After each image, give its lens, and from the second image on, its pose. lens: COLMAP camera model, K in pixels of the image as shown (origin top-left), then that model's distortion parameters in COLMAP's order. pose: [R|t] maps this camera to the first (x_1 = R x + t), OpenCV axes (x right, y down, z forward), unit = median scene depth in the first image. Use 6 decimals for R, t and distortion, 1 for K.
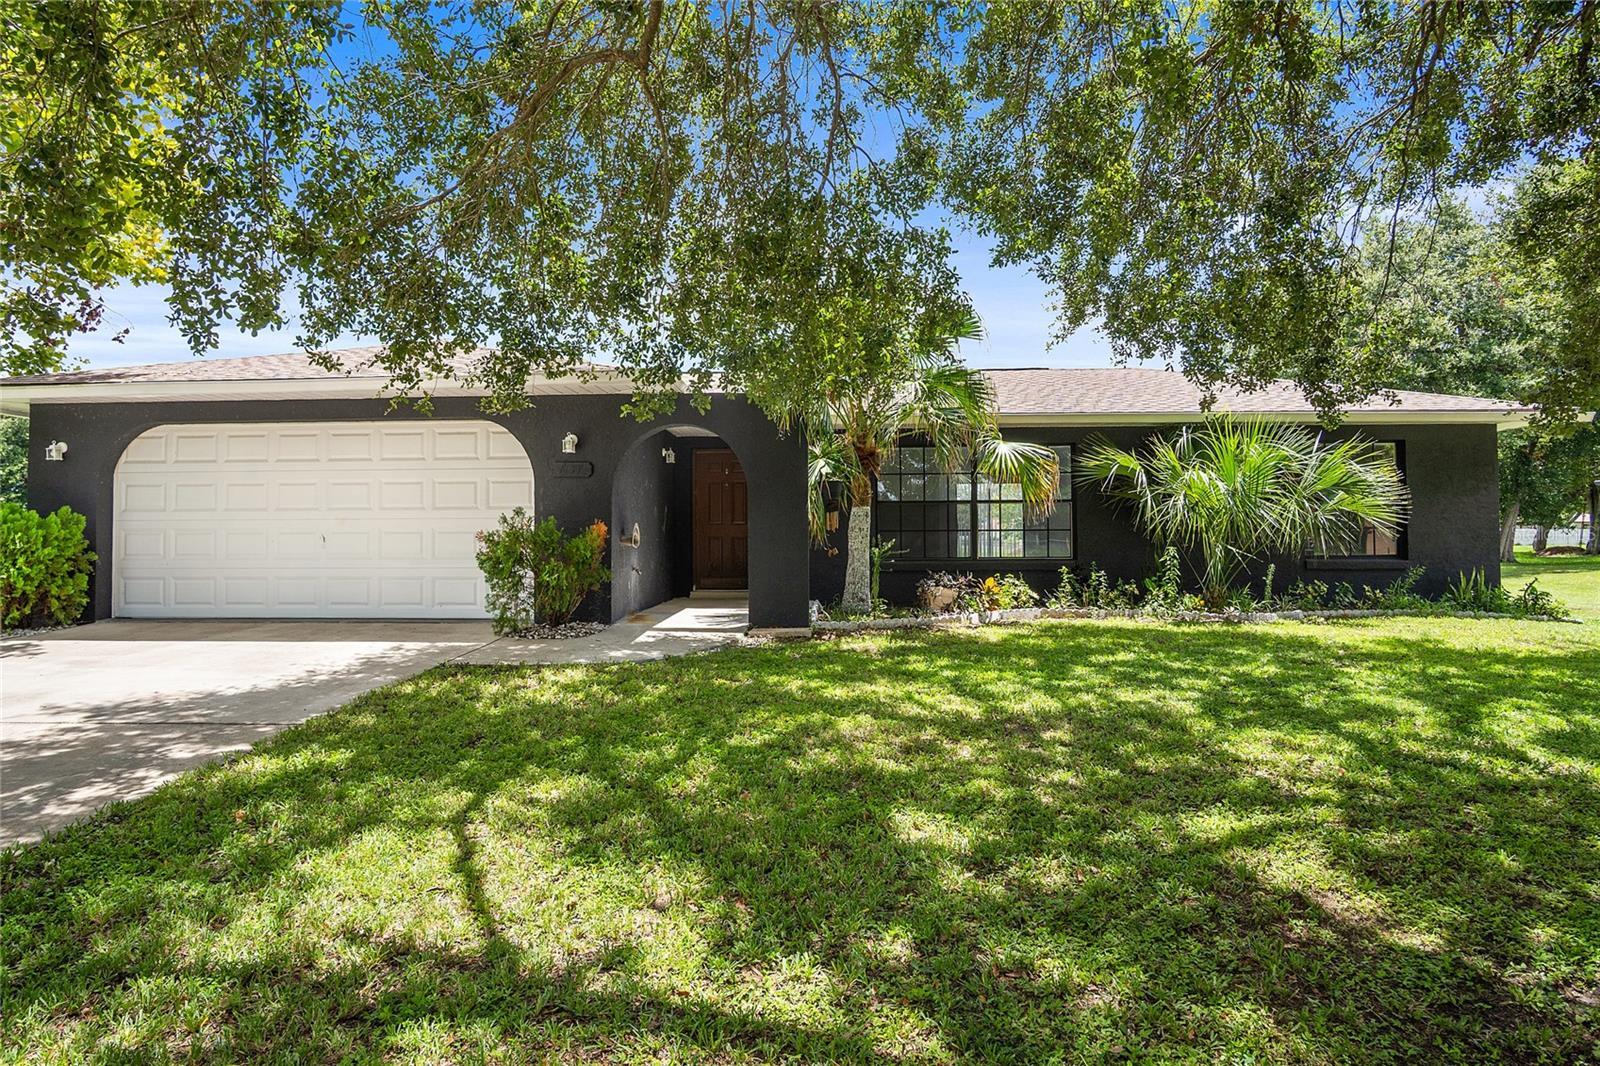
lens RADIAL K [[873.4, 0, 800.0], [0, 873.4, 533.0], [0, 0, 1]] dist [-0.002683, 0.000579]
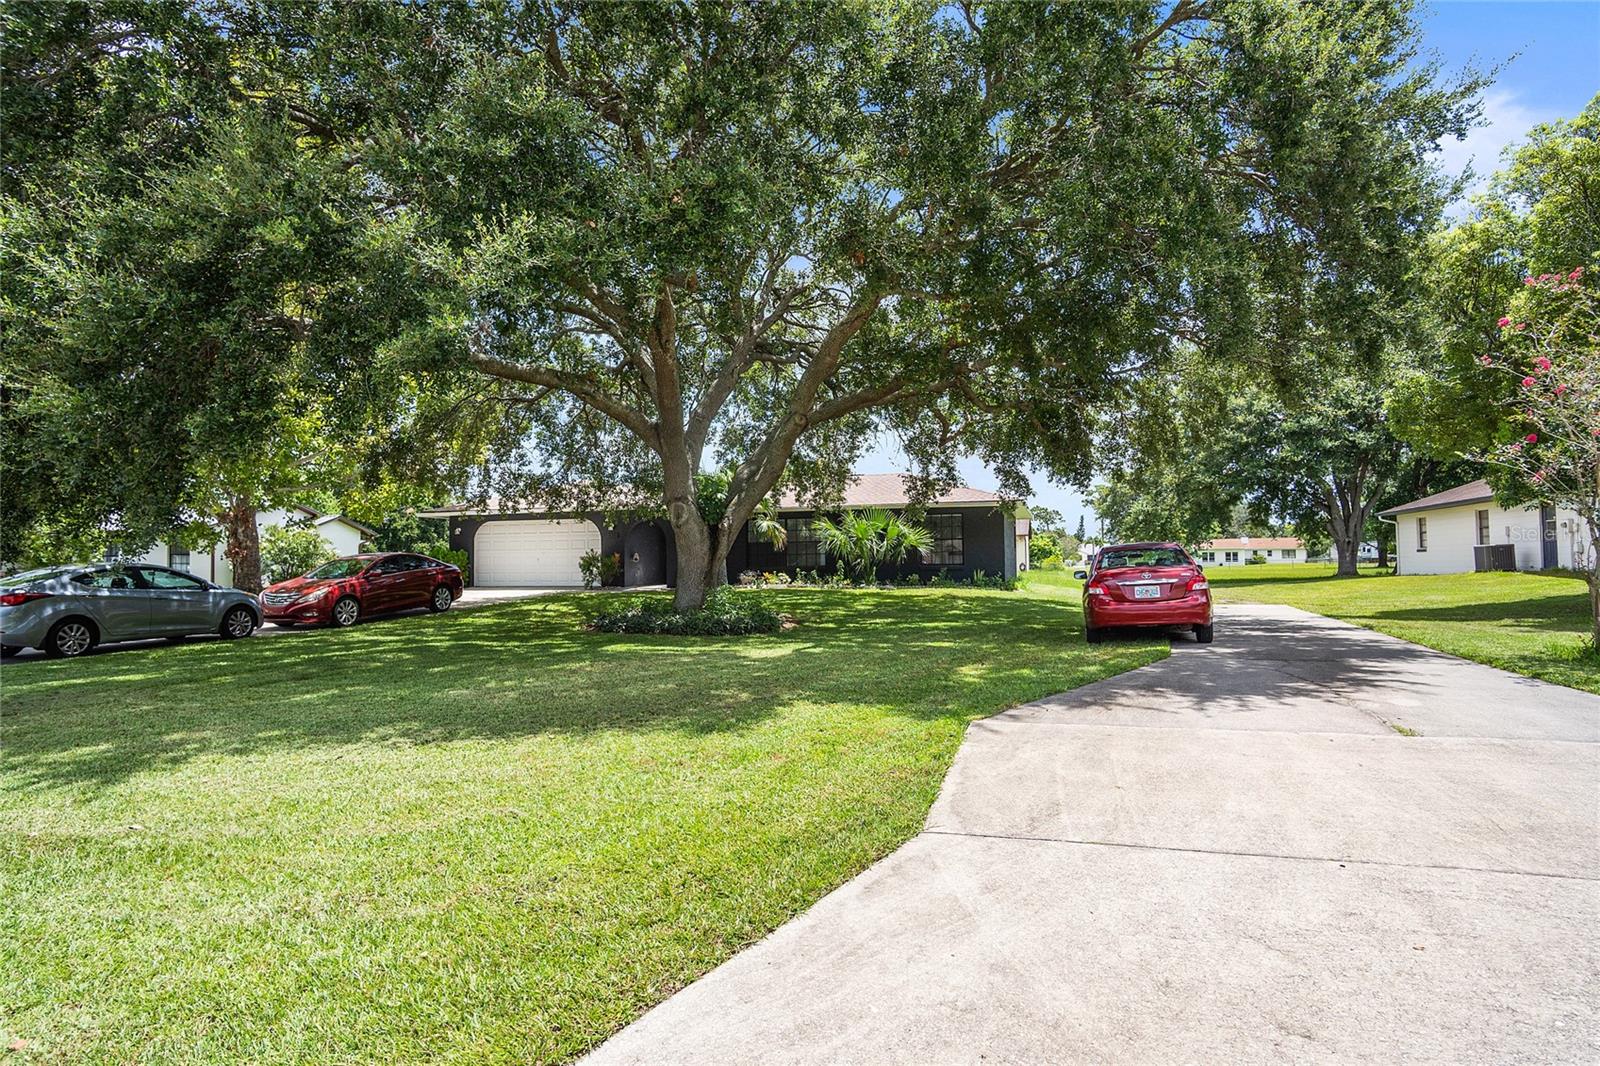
lens RADIAL K [[873.4, 0, 800.0], [0, 873.4, 533.0], [0, 0, 1]] dist [-0.002683, 0.000579]
pose [[0.976033, -0.021202, -0.216586, 0.986905], [0.015239, 0.999458, -0.029163, 0.016106], [0.217088, 0.025164, 0.975828, -1.739208]]
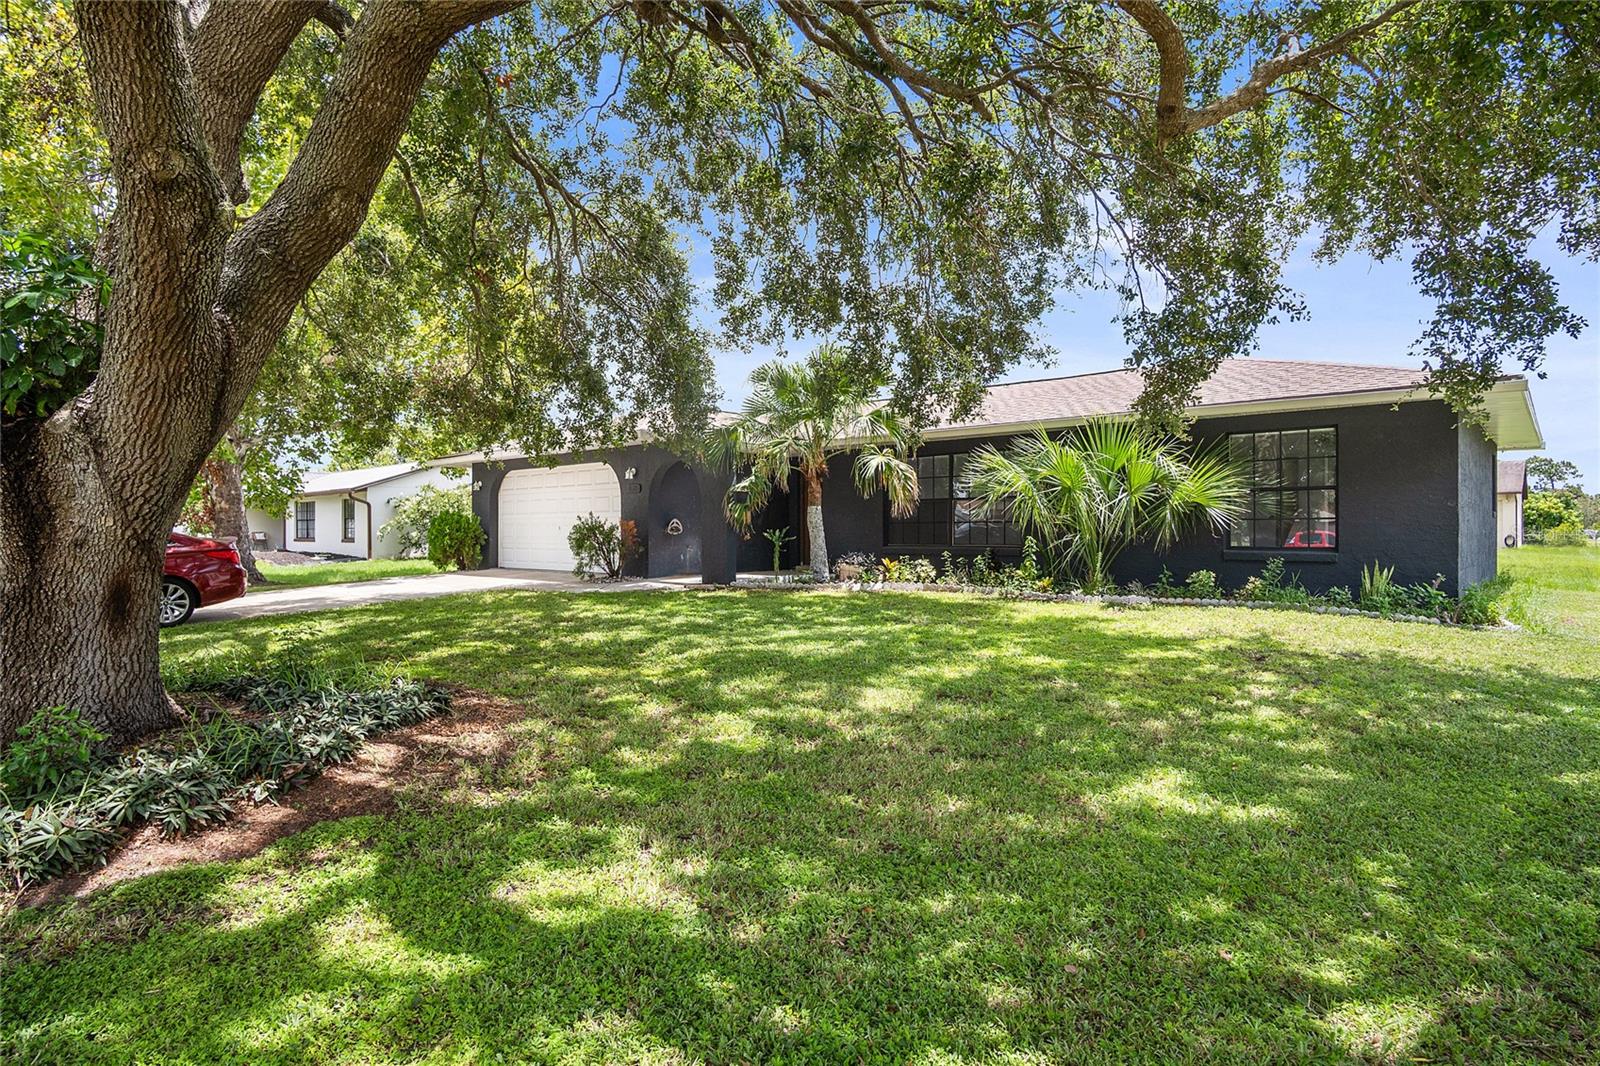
lens RADIAL K [[873.4, 0, 800.0], [0, 873.4, 533.0], [0, 0, 1]] dist [-0.002683, 0.000579]
pose [[0.795262, -0.000031, -0.606266, 1.026933], [0.006371, 0.999945, 0.008305, 0.005468], [0.606233, -0.010467, 0.795218, -0.199656]]
